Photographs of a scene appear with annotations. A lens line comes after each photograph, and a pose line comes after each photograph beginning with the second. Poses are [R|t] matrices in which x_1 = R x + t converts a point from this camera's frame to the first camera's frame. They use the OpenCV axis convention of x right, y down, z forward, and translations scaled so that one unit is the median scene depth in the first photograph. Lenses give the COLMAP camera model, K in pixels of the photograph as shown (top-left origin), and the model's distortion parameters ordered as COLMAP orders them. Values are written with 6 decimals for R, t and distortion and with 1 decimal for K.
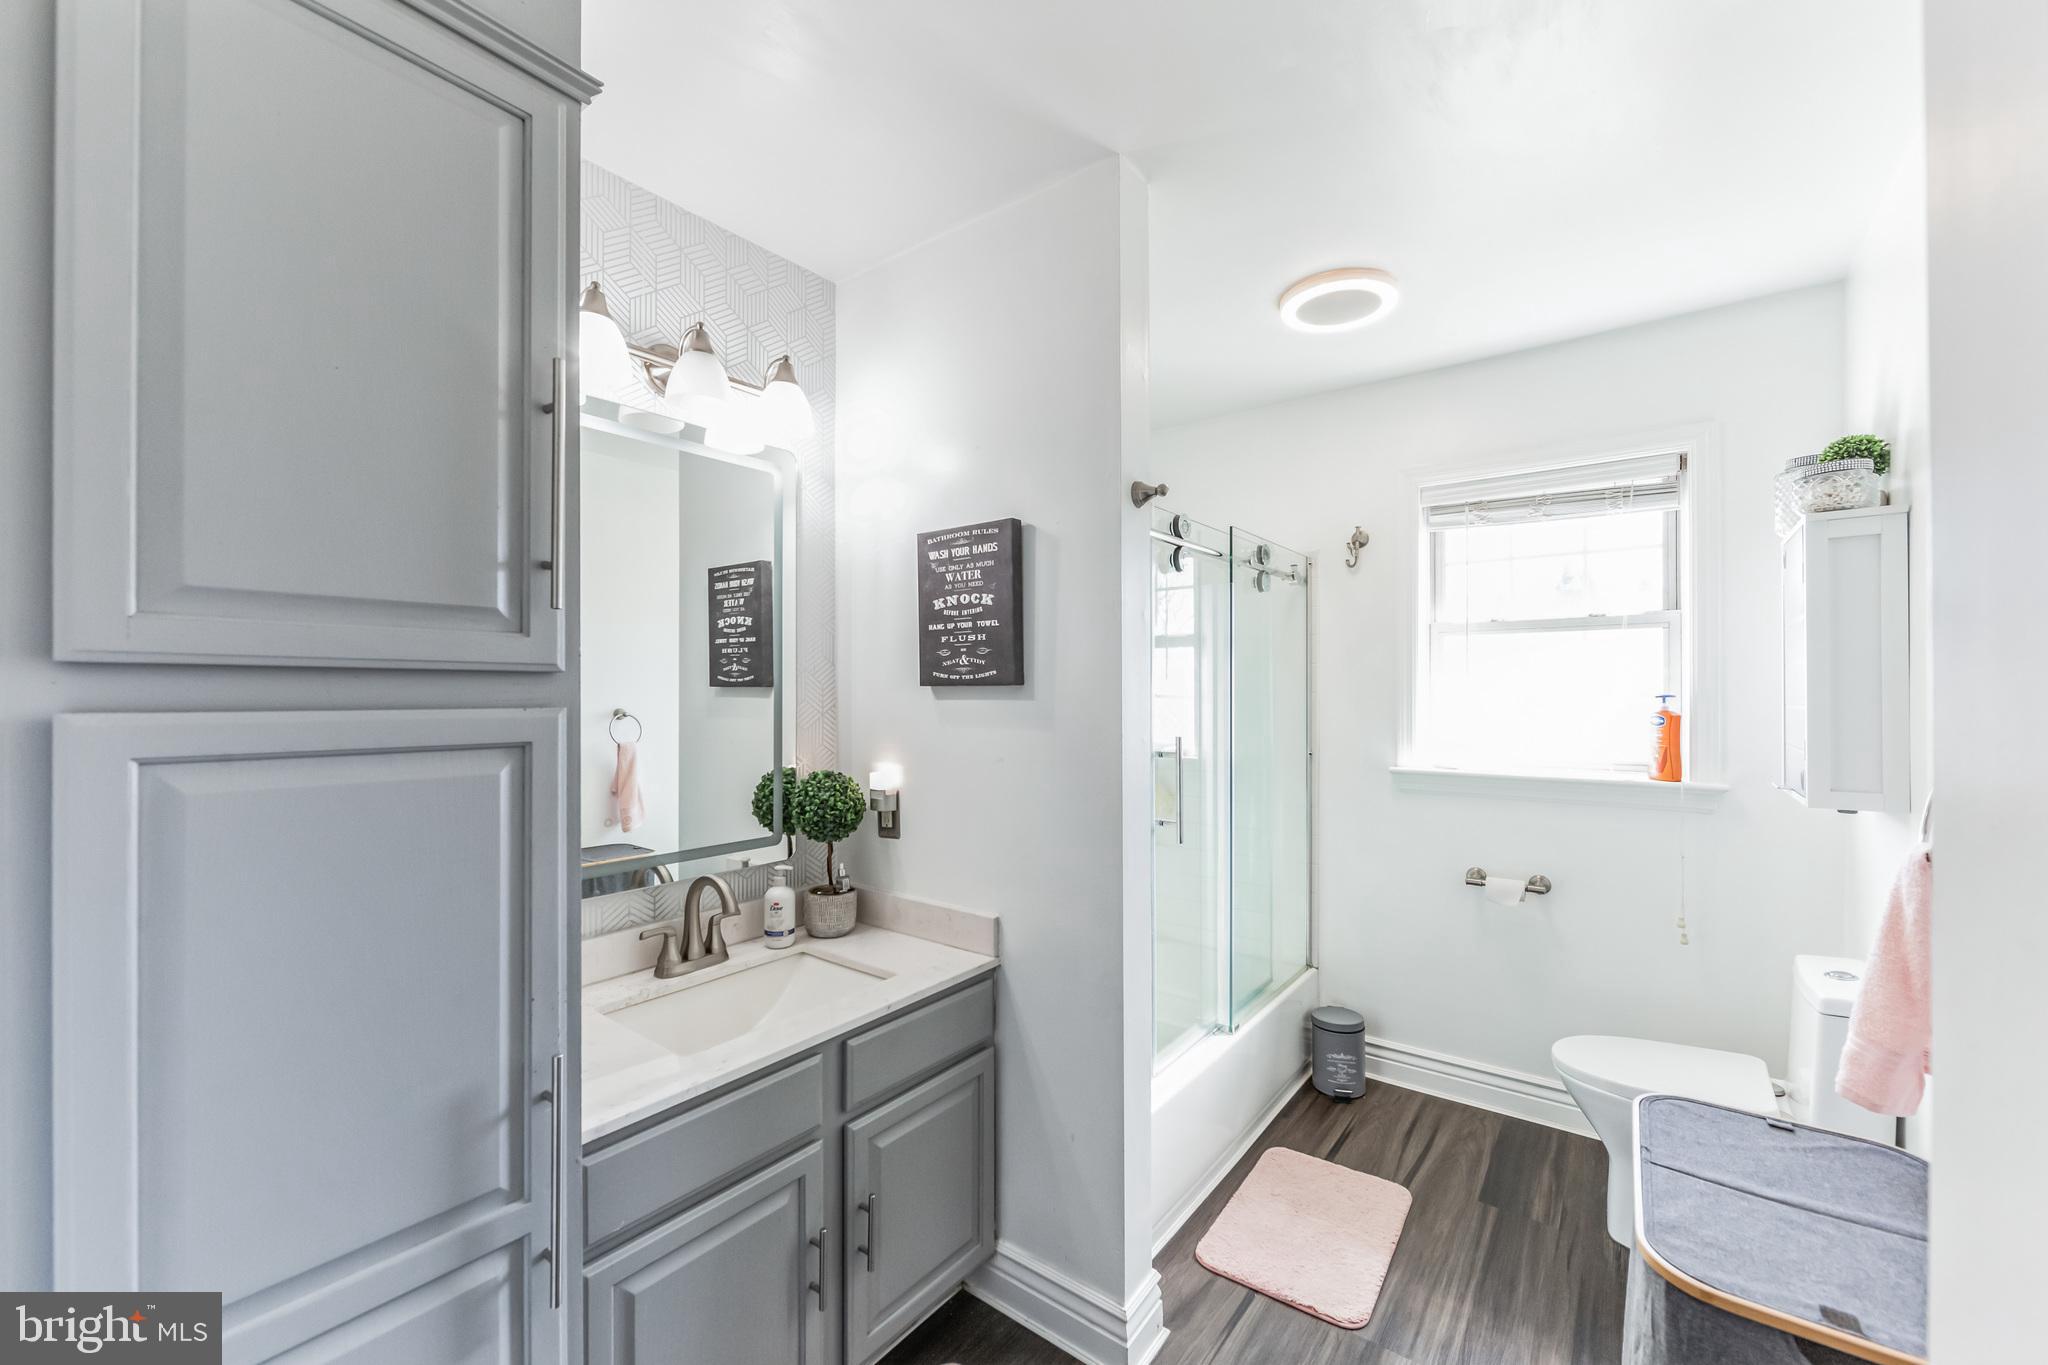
lens RADIAL K [[811.8, 0, 1011.0], [0, 811.8, 678.9], [0, 0, 1]] dist [0.000432, -0.000042]
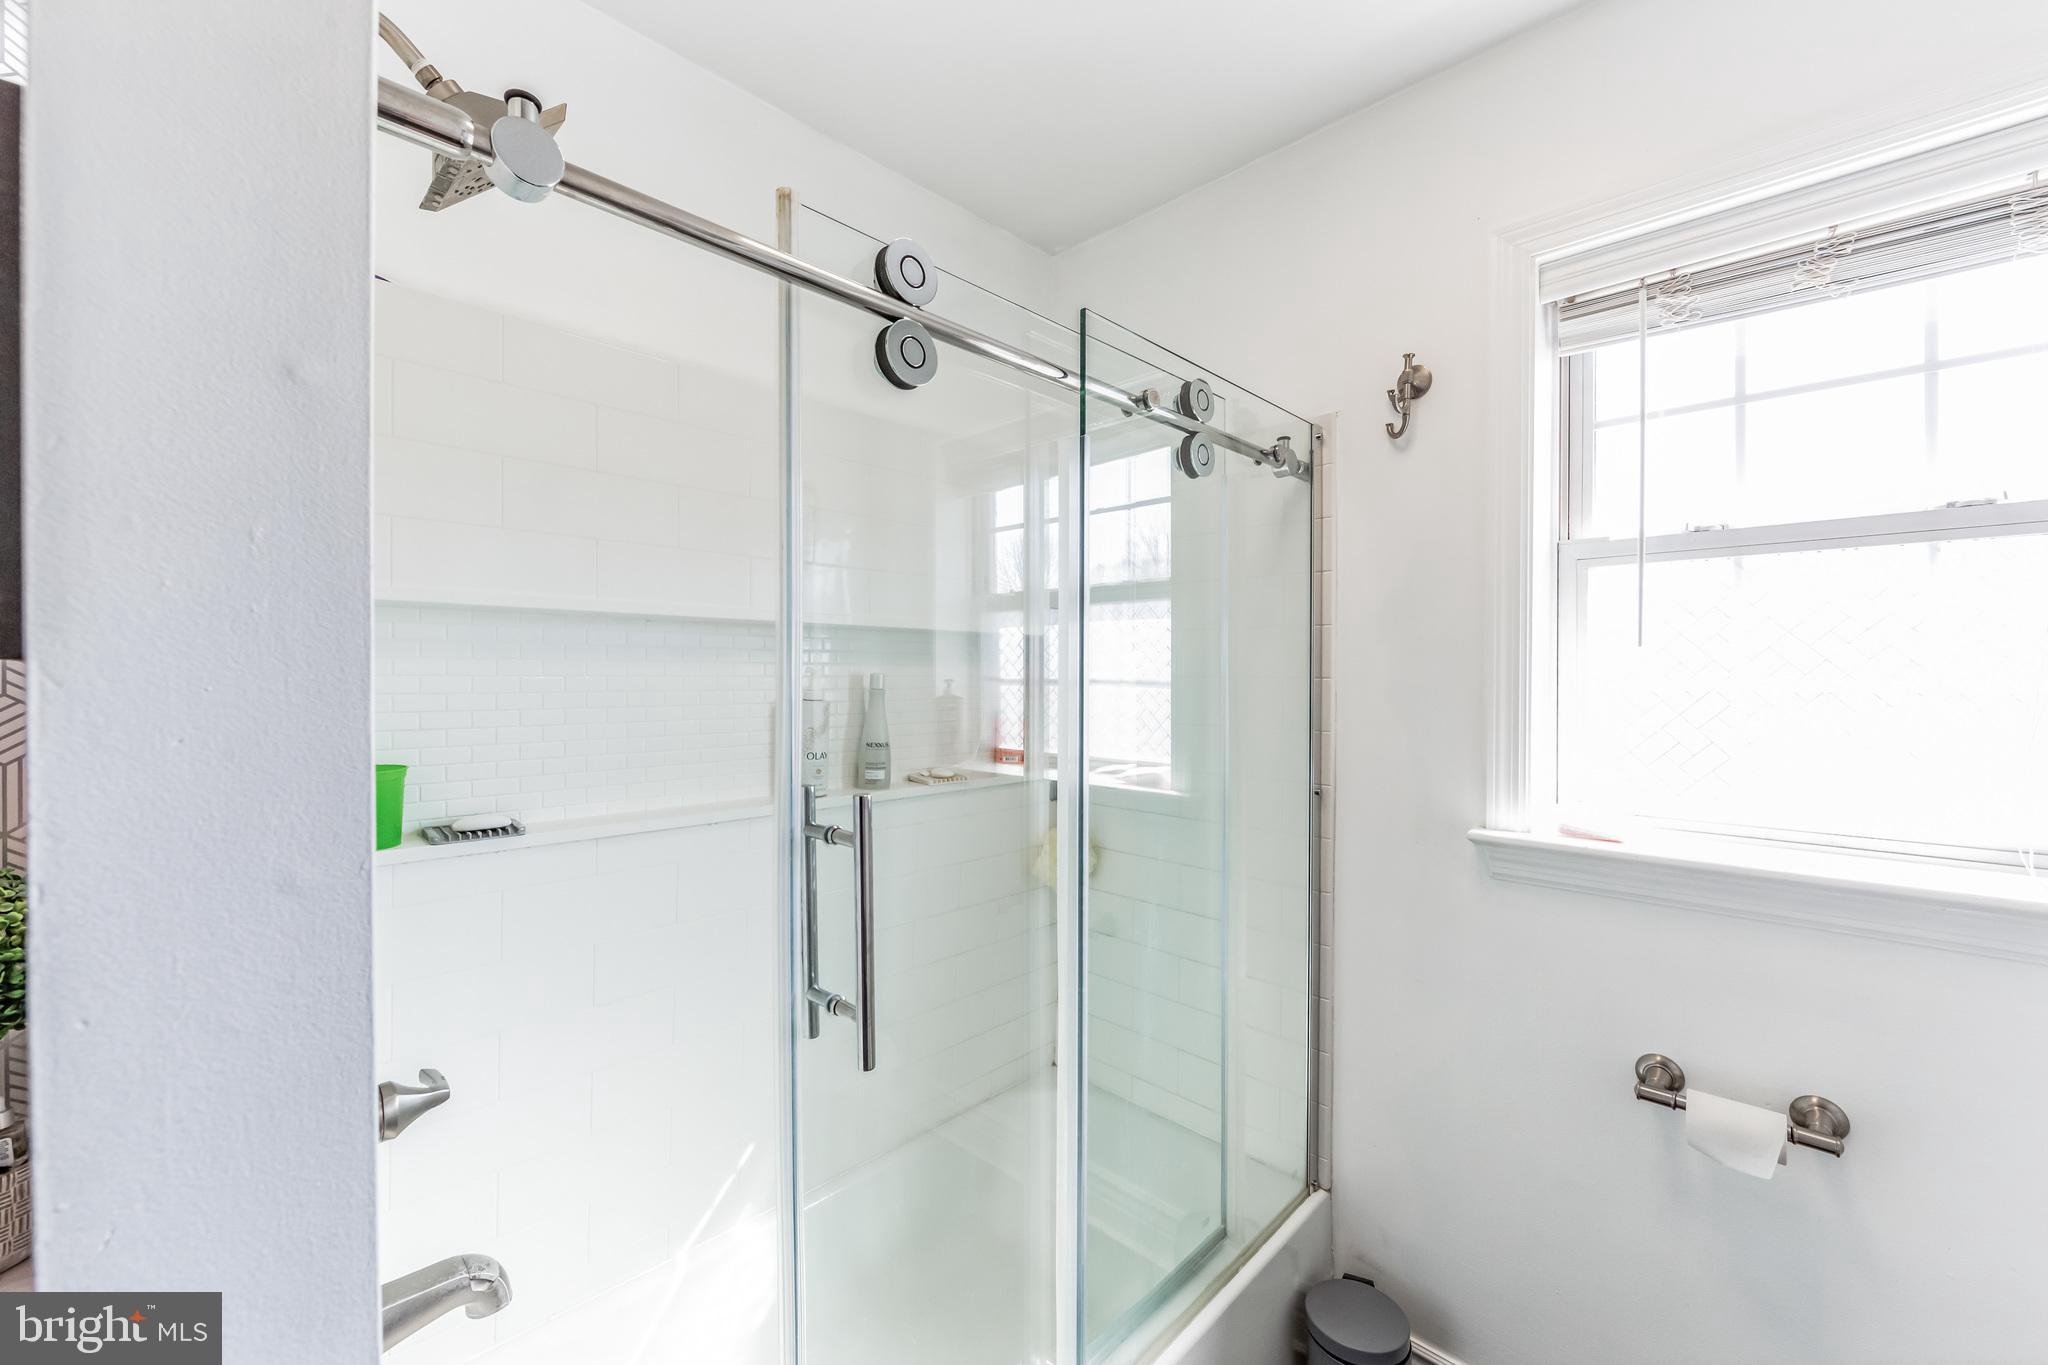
lens RADIAL K [[809.5, 0, 999.0], [0, 809.5, 672.1], [0, 0, 1]] dist [-0.013168, -0.000139]
pose [[0.993081, -0.002983, -0.117396, 0.236988], [0.005417, 0.999777, 0.020422, -0.000635], [0.117309, -0.020917, 0.992875, 0.476825]]
